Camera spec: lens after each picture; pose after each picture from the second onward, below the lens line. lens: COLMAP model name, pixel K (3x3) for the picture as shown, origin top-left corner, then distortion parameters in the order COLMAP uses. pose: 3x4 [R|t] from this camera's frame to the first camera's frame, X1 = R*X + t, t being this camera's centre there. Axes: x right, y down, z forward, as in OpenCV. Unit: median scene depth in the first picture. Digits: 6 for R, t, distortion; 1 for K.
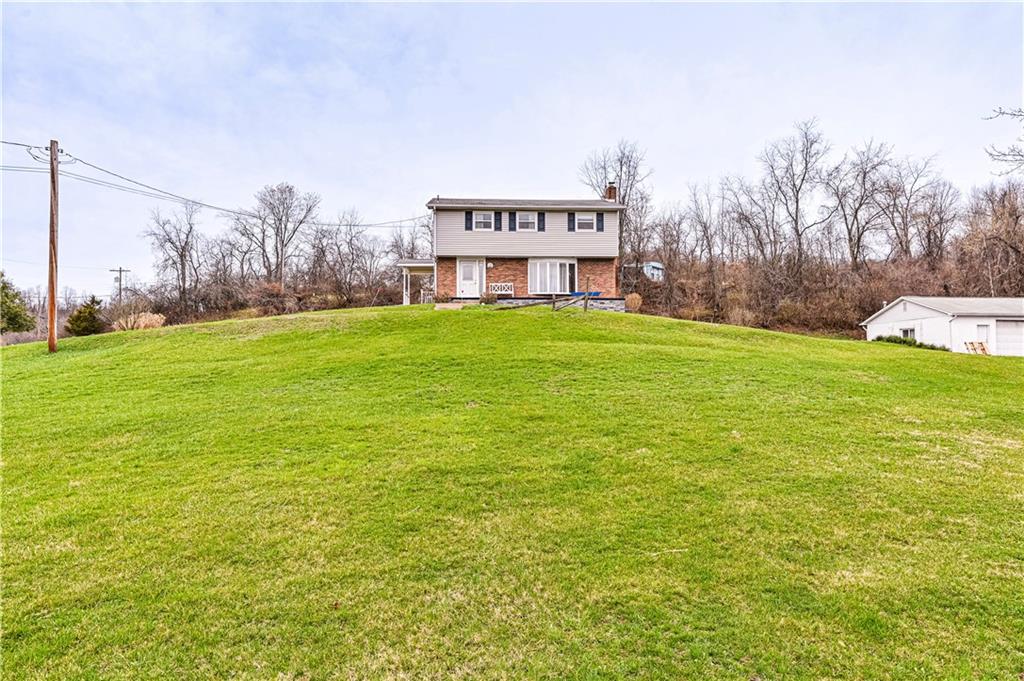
lens RADIAL K [[652.2, 0, 510.7], [0, 652.2, 345.4], [0, 0, 1]] dist [0.011443, 0.002681]
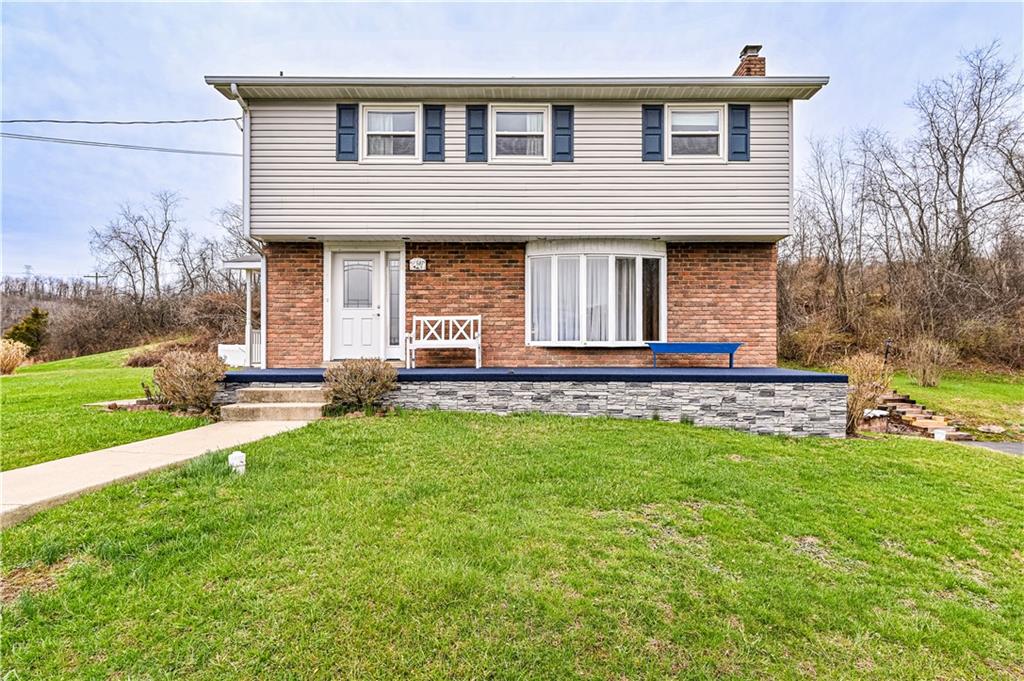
lens RADIAL K [[562.4, 0, 534.7], [0, 562.4, 362.1], [0, 0, 1]] dist [-0.001457, -0.000689]
pose [[0.998718, 0.003213, -0.050526, 0.046909], [-0.001017, 0.999056, 0.043423, -0.083330], [0.050618, -0.043316, 0.997778, 0.697698]]
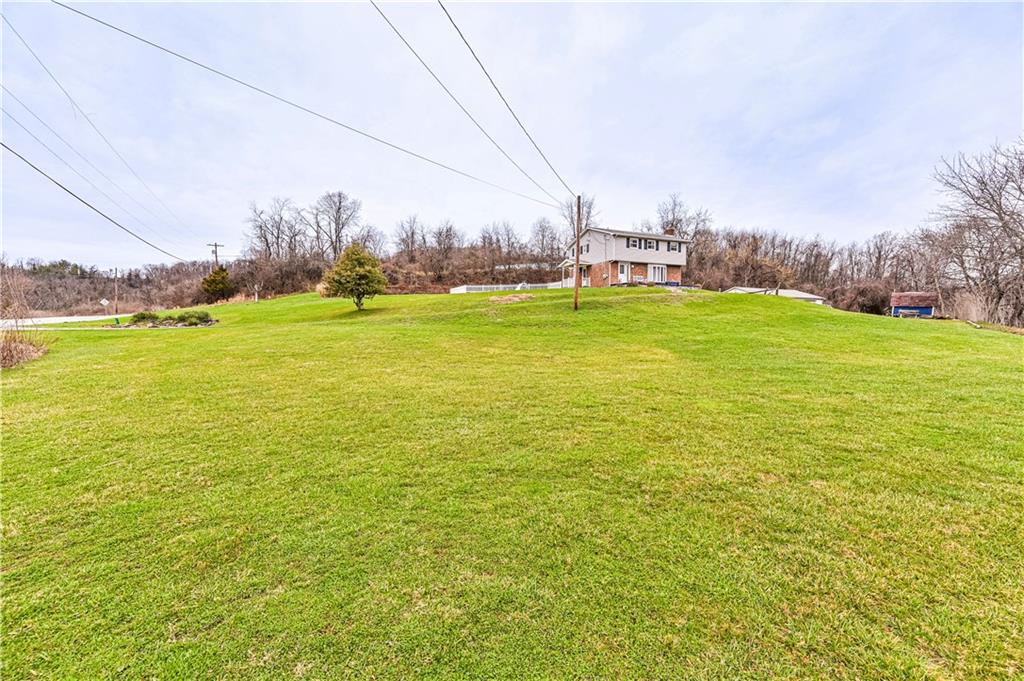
lens RADIAL K [[412.2, 0, 517.6], [0, 412.2, 338.2], [0, 0, 1]] dist [-0.000190, -0.000034]
pose [[0.934614, -0.013626, 0.355402, -0.787836], [-0.014955, 0.996877, 0.077547, -0.000186], [-0.355349, -0.077791, 0.931491, -0.034522]]
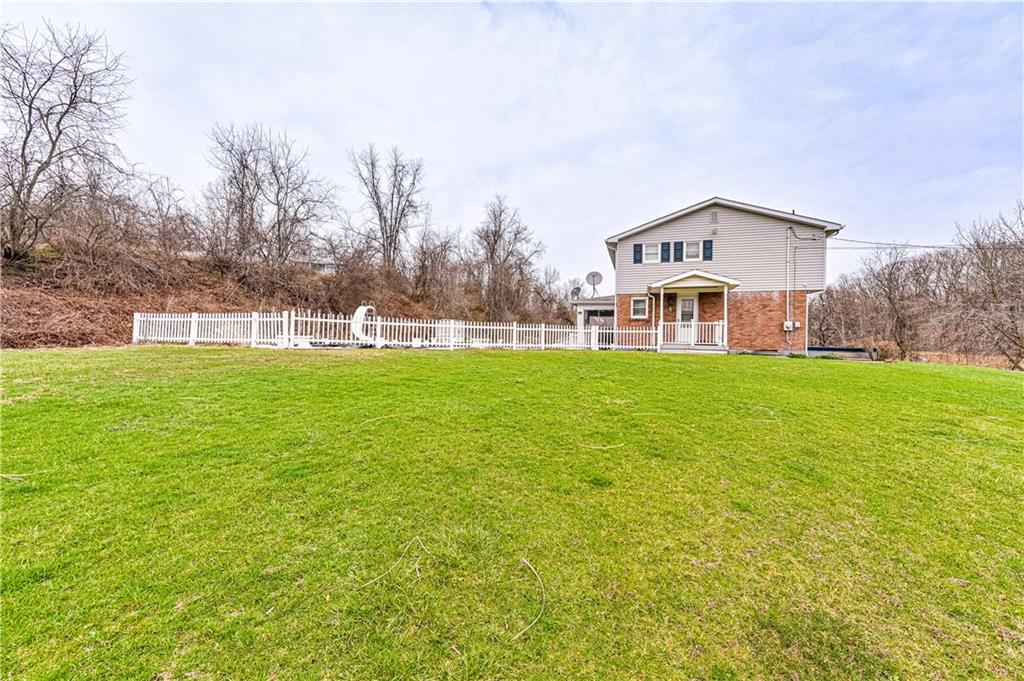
lens RADIAL K [[412.2, 0, 514.0], [0, 412.2, 337.5], [0, 0, 1]] dist [-0.000190, -0.000034]
pose [[0.334032, 0.014708, 0.942447, -0.686476], [-0.046037, 0.998939, 0.000727, -0.063370], [-0.941437, -0.043631, 0.334355, 1.152680]]
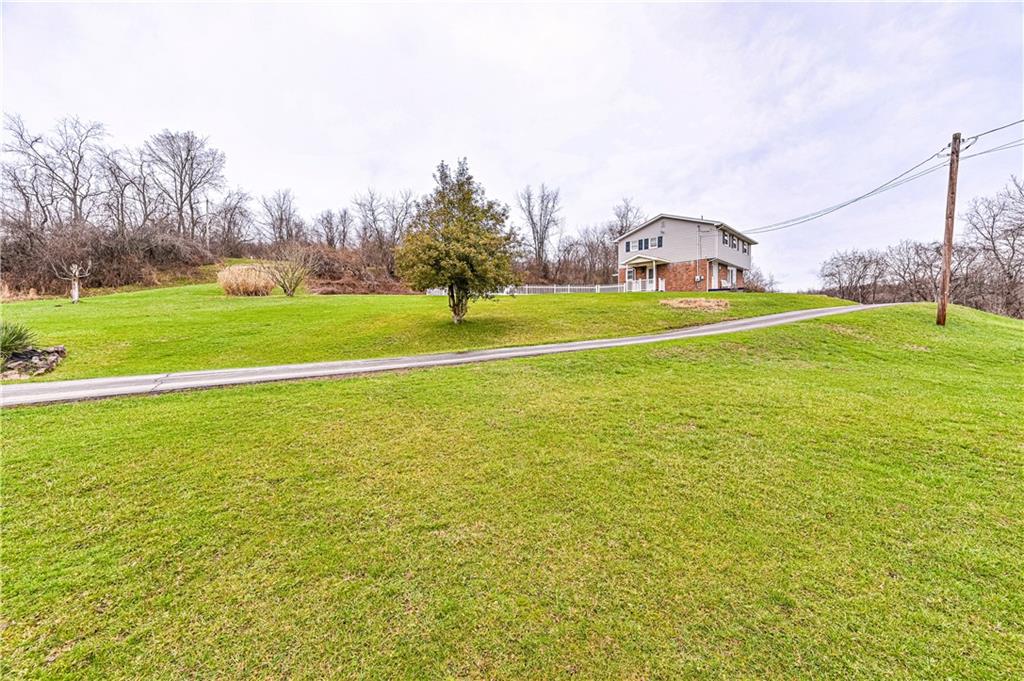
lens RADIAL K [[412.2, 0, 510.2], [0, 412.2, 334.5], [0, 0, 1]] dist [-0.000190, -0.000034]
pose [[0.731741, -0.005301, 0.681563, -1.049963], [-0.027882, 0.998900, 0.037704, 0.009556], [-0.681013, -0.046593, 0.730788, 0.620707]]
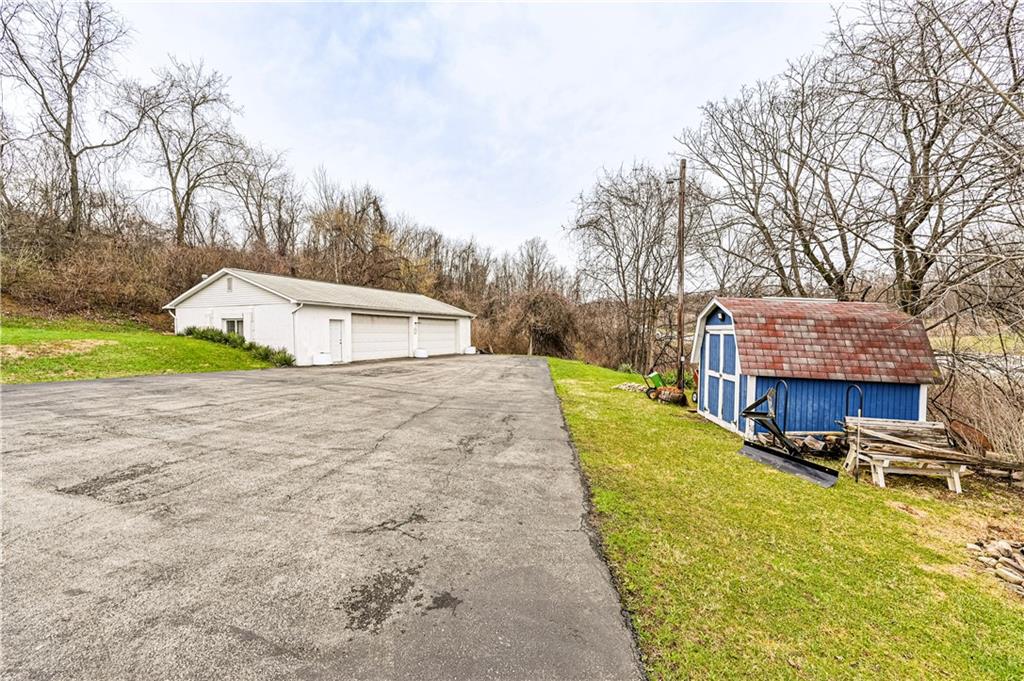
lens RADIAL K [[412.2, 0, 512.4], [0, 412.2, 346.1], [0, 0, 1]] dist [-0.000190, -0.000034]
pose [[0.483868, -0.026601, 0.874736, 0.526135], [-0.035235, 0.998135, 0.049844, -0.039508], [-0.874431, -0.054939, 0.482029, 0.773083]]
